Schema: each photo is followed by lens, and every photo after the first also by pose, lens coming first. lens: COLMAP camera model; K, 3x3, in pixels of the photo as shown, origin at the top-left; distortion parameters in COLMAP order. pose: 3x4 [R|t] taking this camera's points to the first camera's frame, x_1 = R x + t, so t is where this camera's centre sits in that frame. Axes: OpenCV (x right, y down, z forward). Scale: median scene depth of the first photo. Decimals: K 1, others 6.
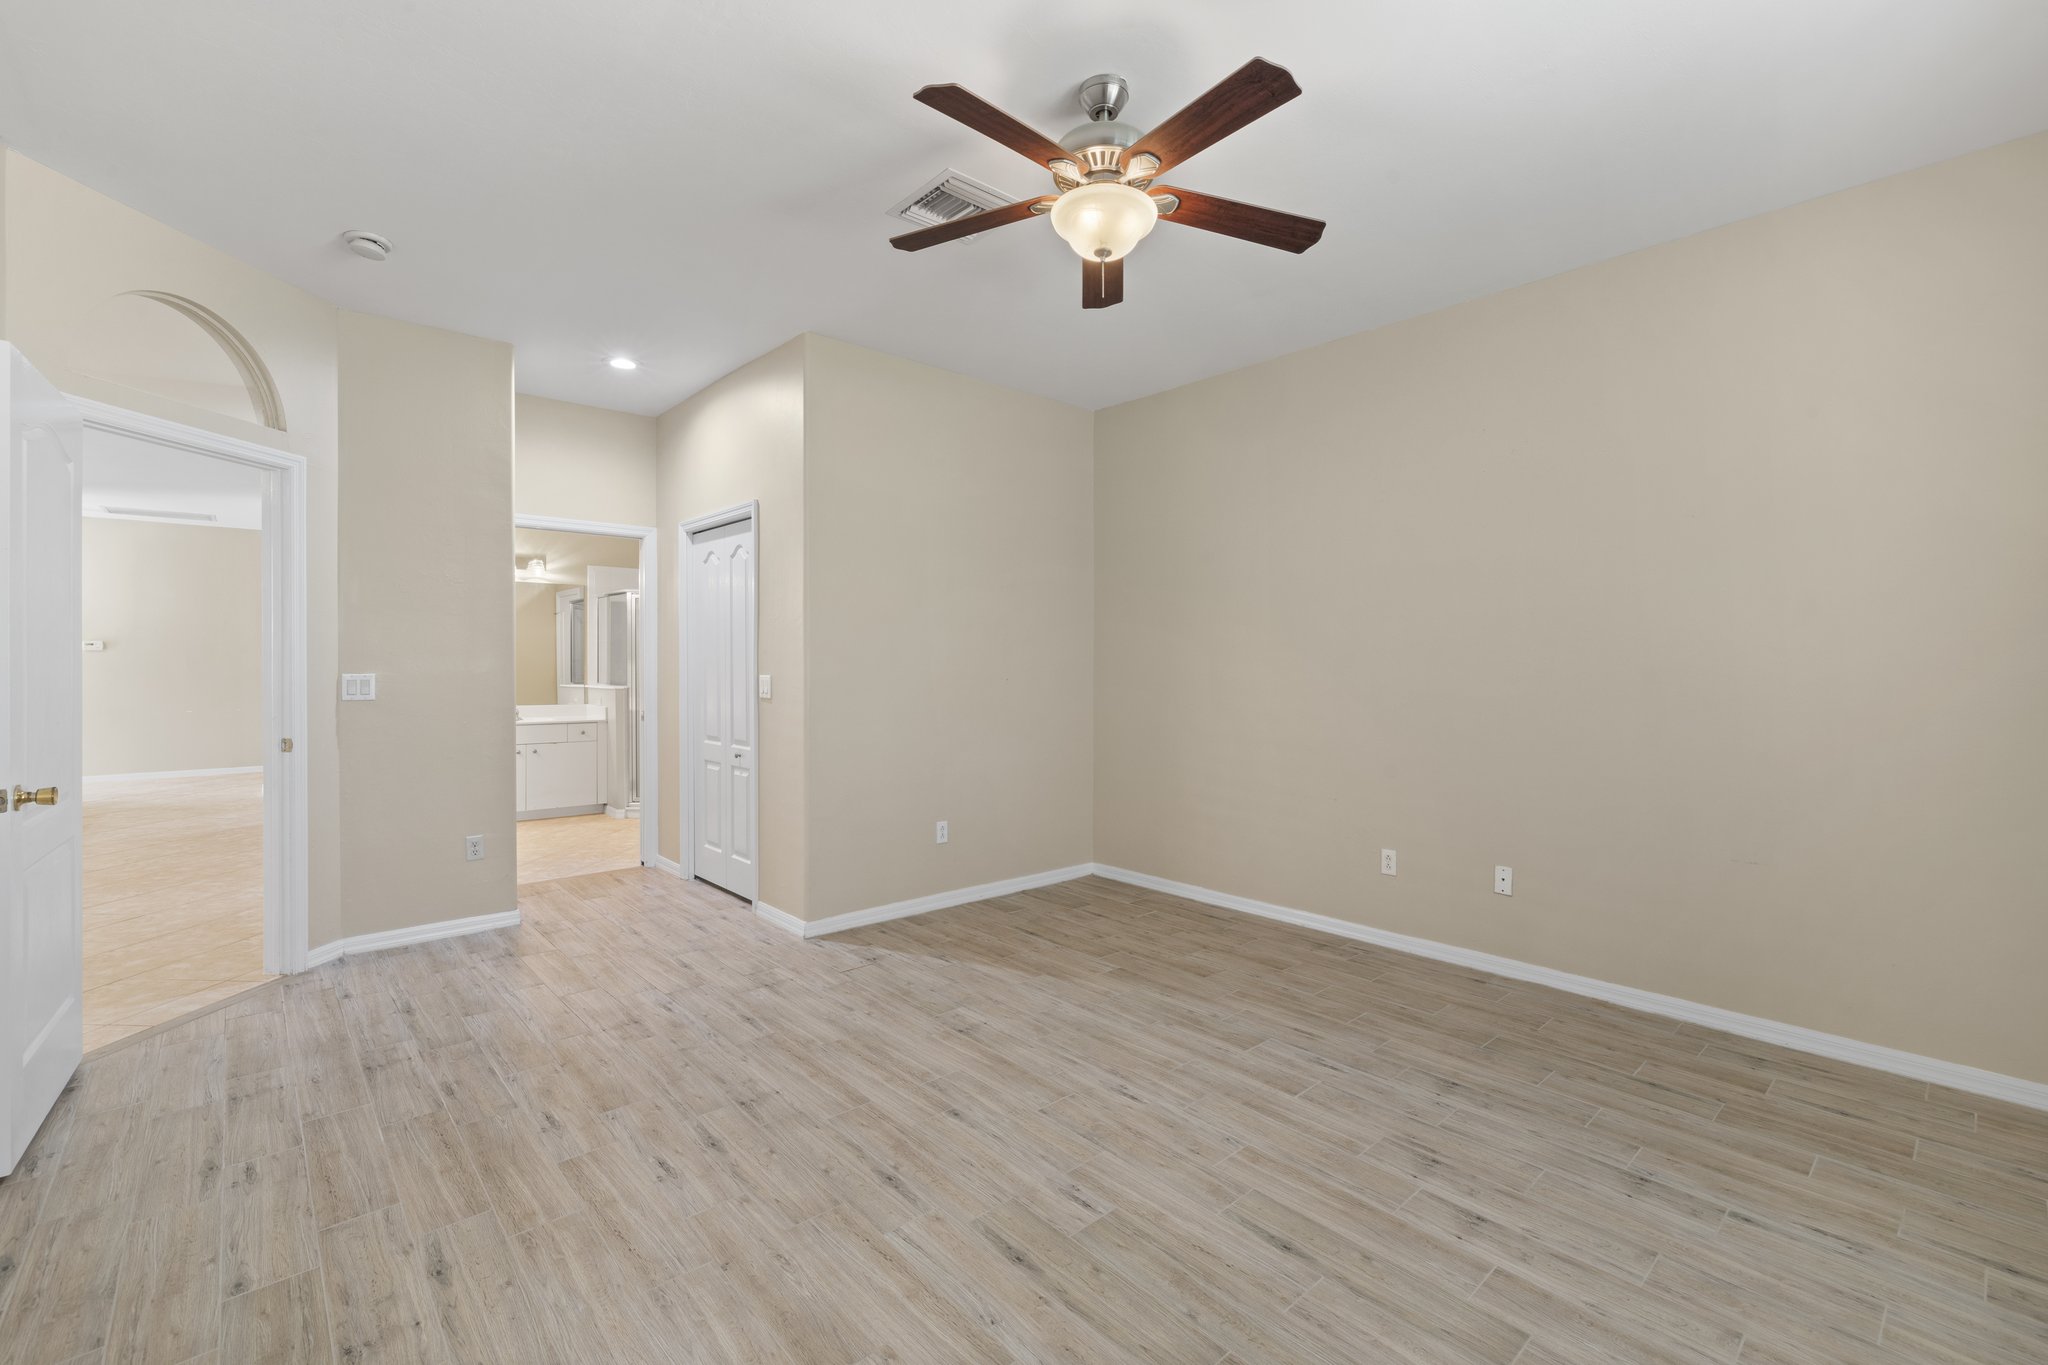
lens RADIAL K [[875.2, 0, 1038.4], [0, 875.2, 676.8], [0, 0, 1]] dist [0.003844, -0.000042]
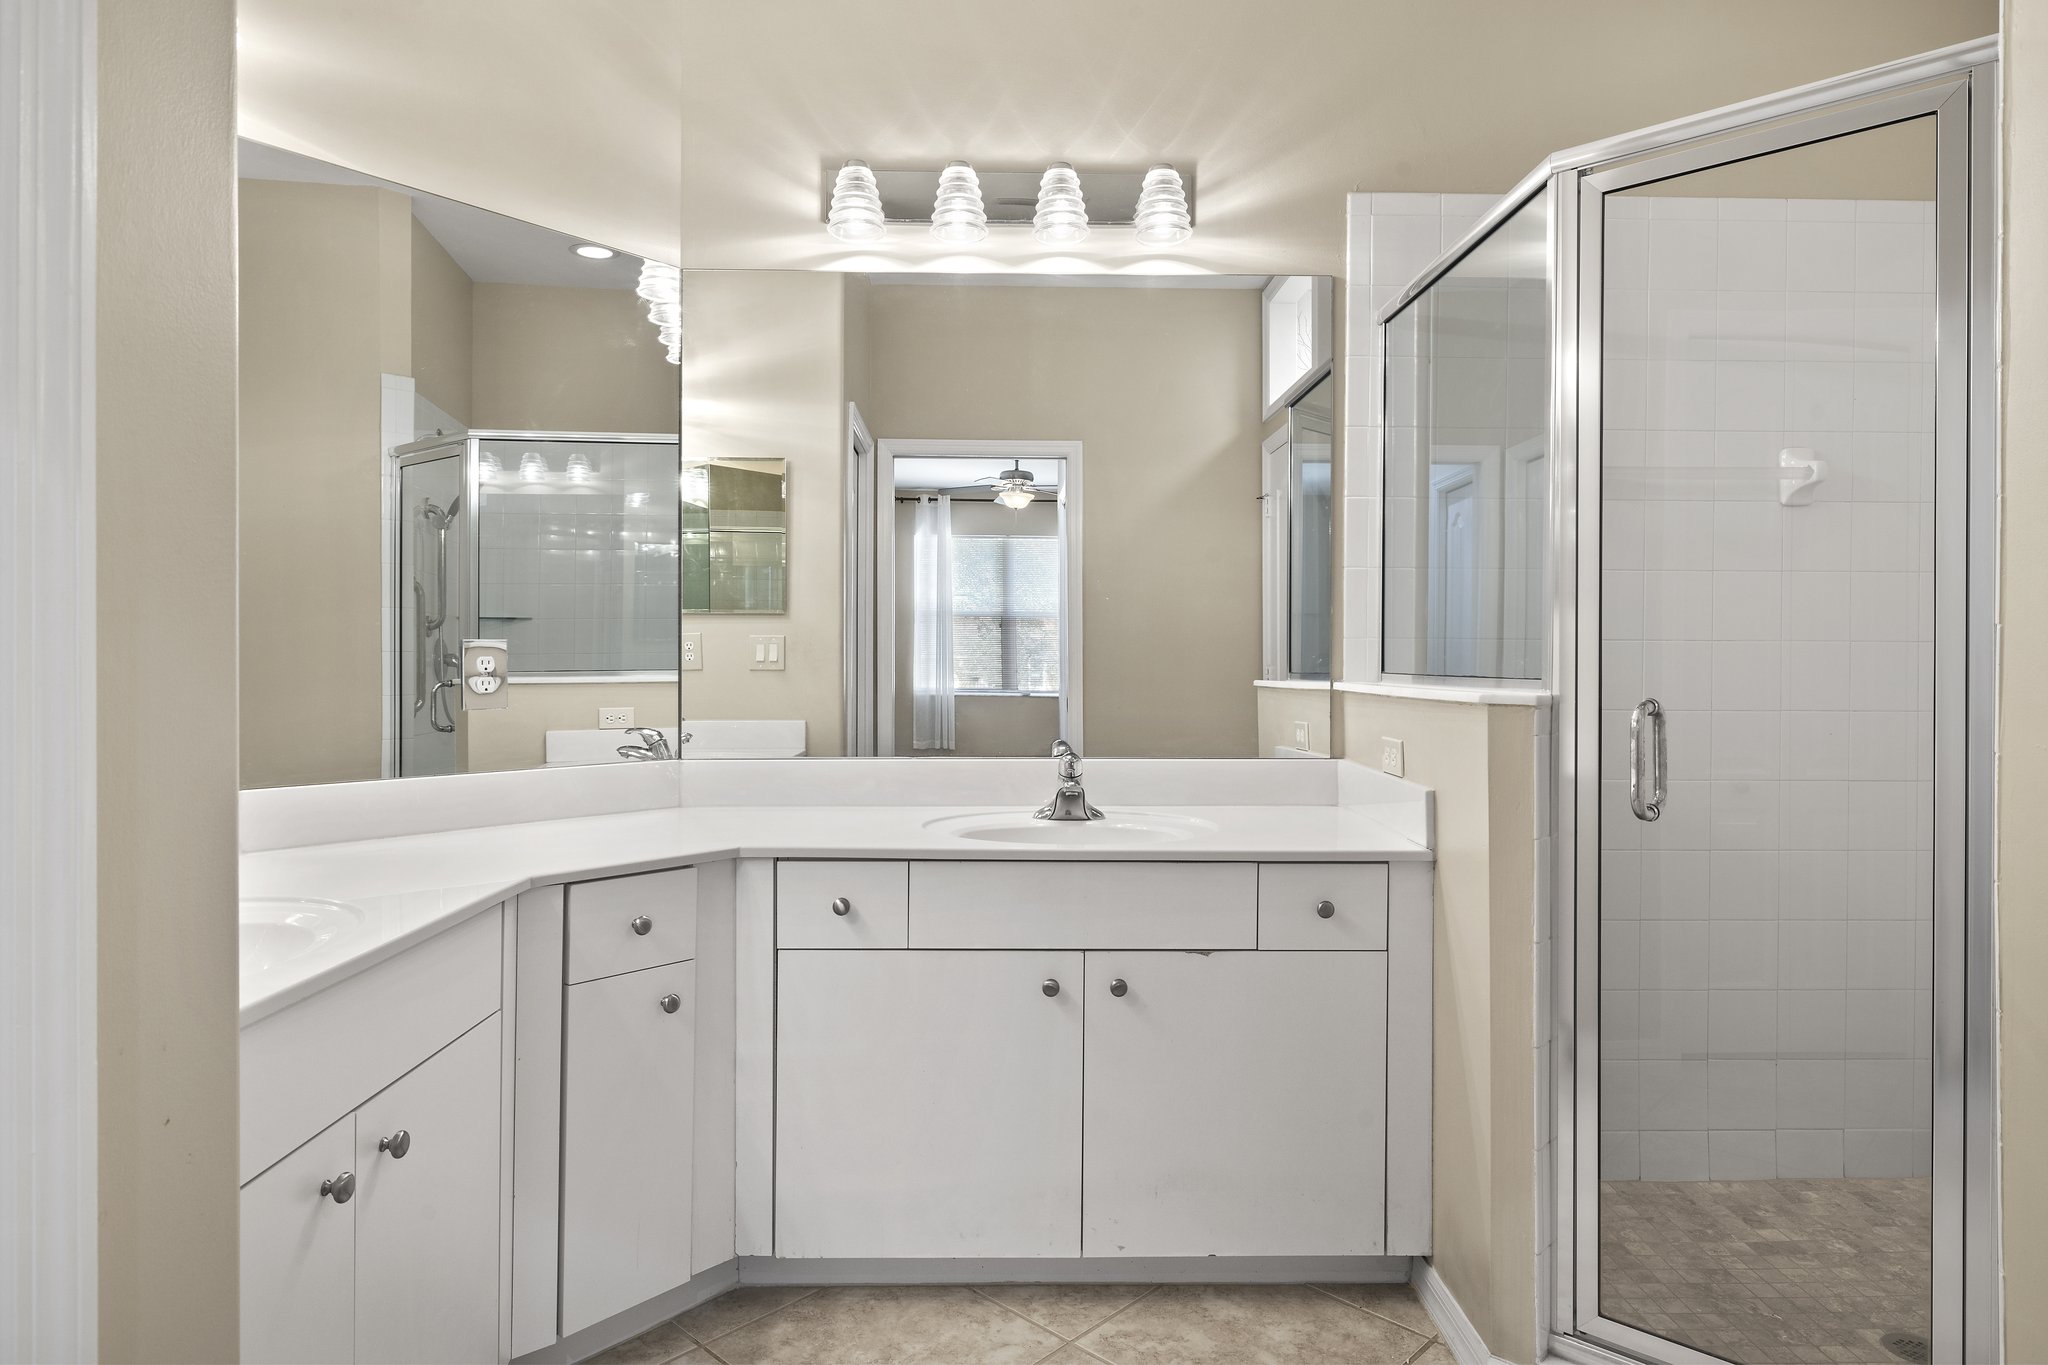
lens RADIAL K [[1184.5, 0, 1022.5], [0, 1184.5, 671.5], [0, 0, 1]] dist [0.003446, 0.002754]
pose [[0.746556, 0.001583, -0.665321, -0.373015], [-0.009476, 0.999921, -0.008254, 0.010315], [0.665255, 0.012467, 0.746512, 0.715540]]
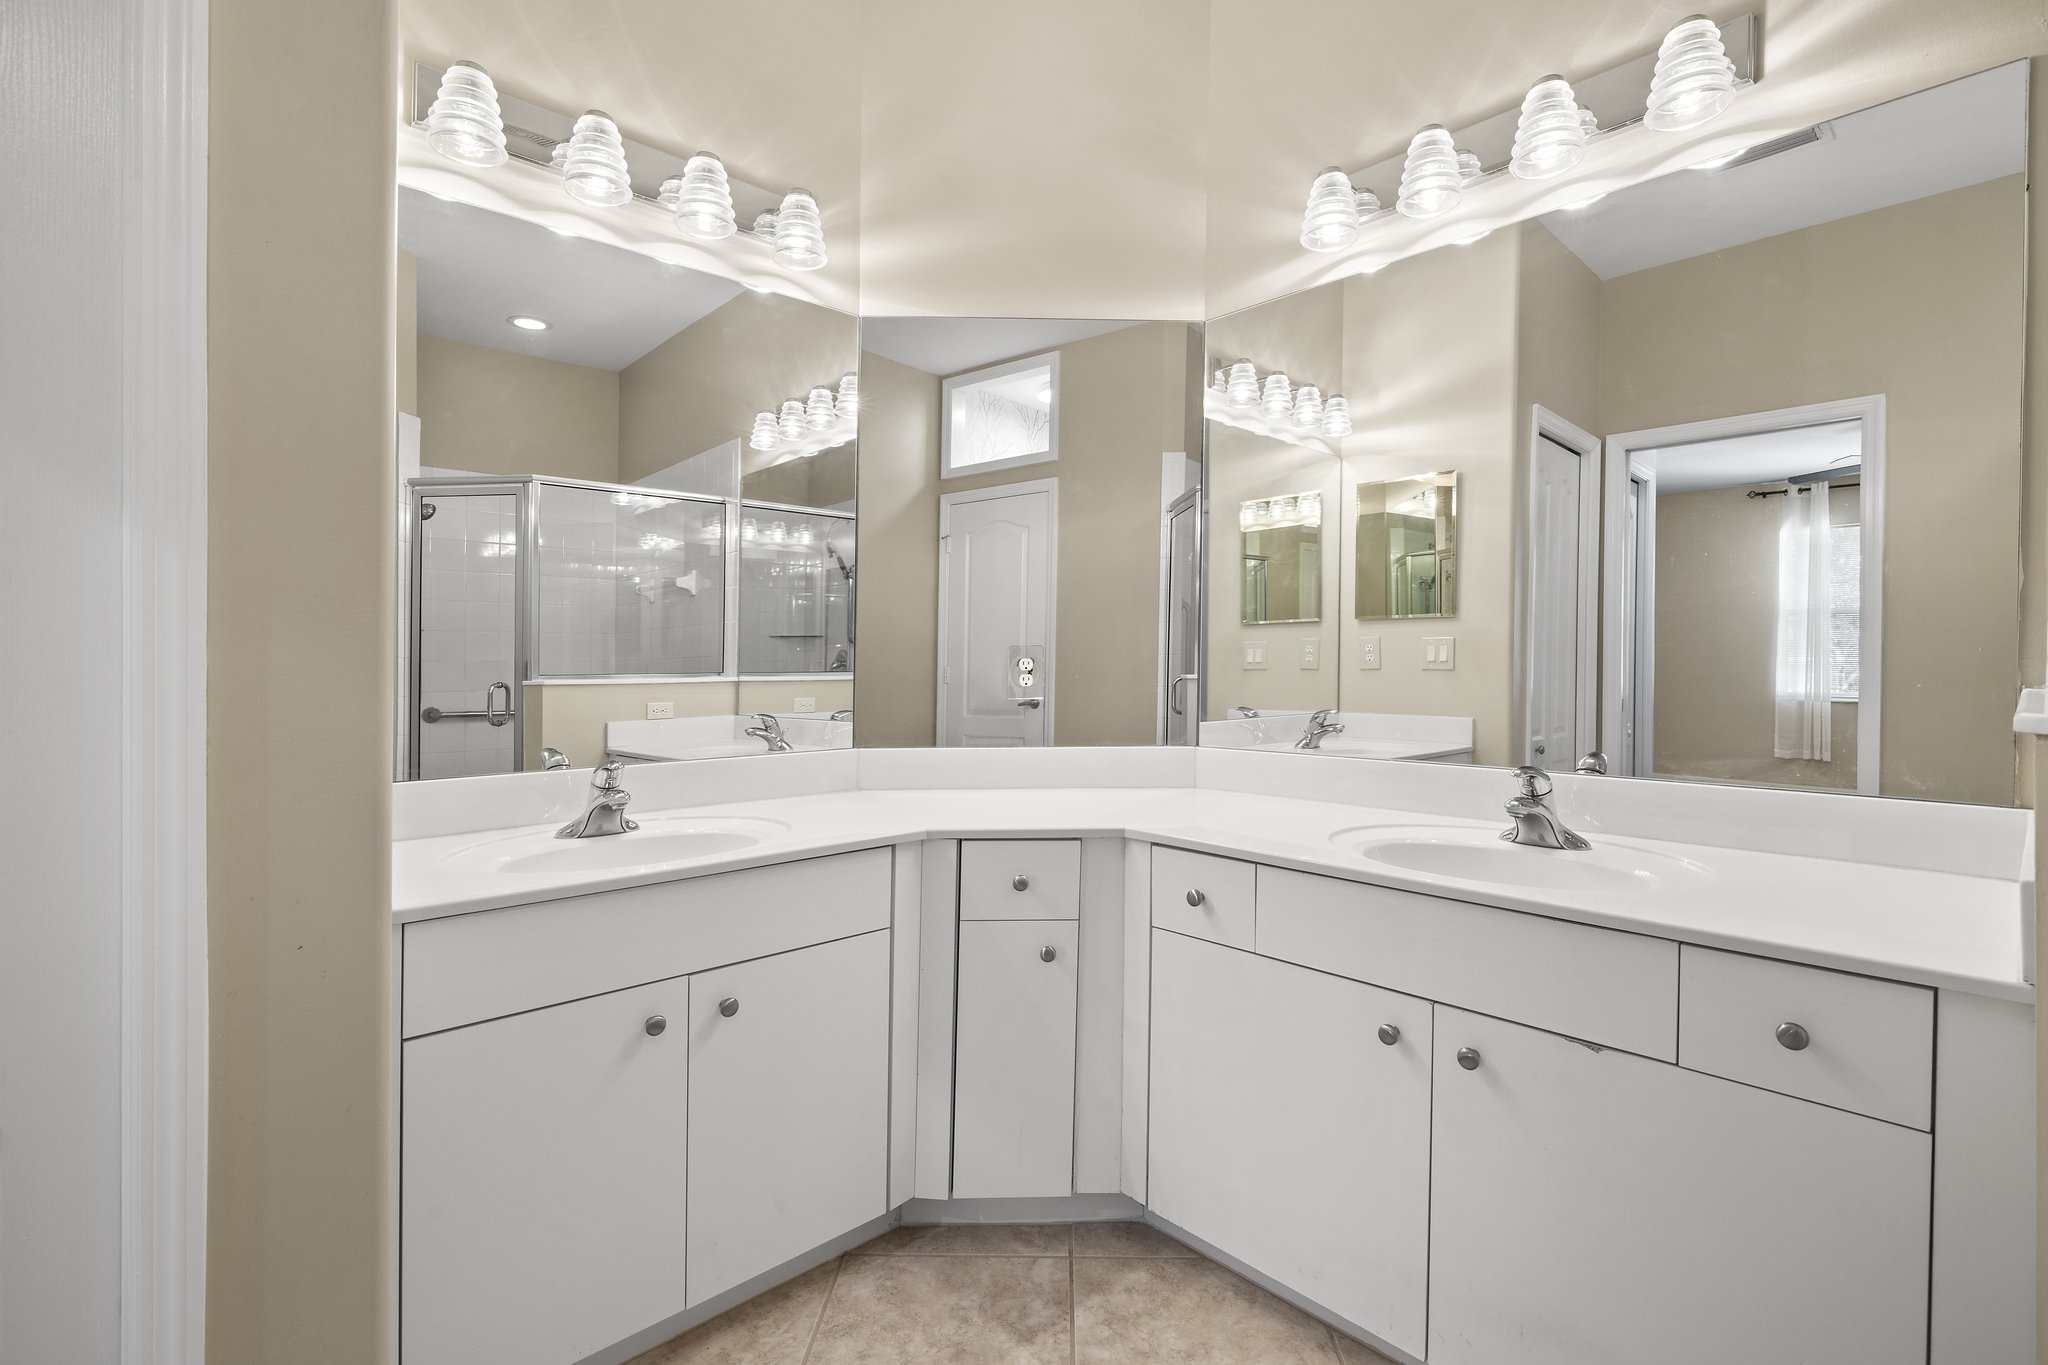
lens RADIAL K [[936.6, 0, 1027.2], [0, 936.6, 673.0], [0, 0, 1]] dist [-0.000138, 0.000947]
pose [[0.025063, 0.006001, -0.999668, -0.364194], [-0.017453, 0.999832, 0.005564, 0.008590], [0.999534, 0.017308, 0.025164, 0.840742]]
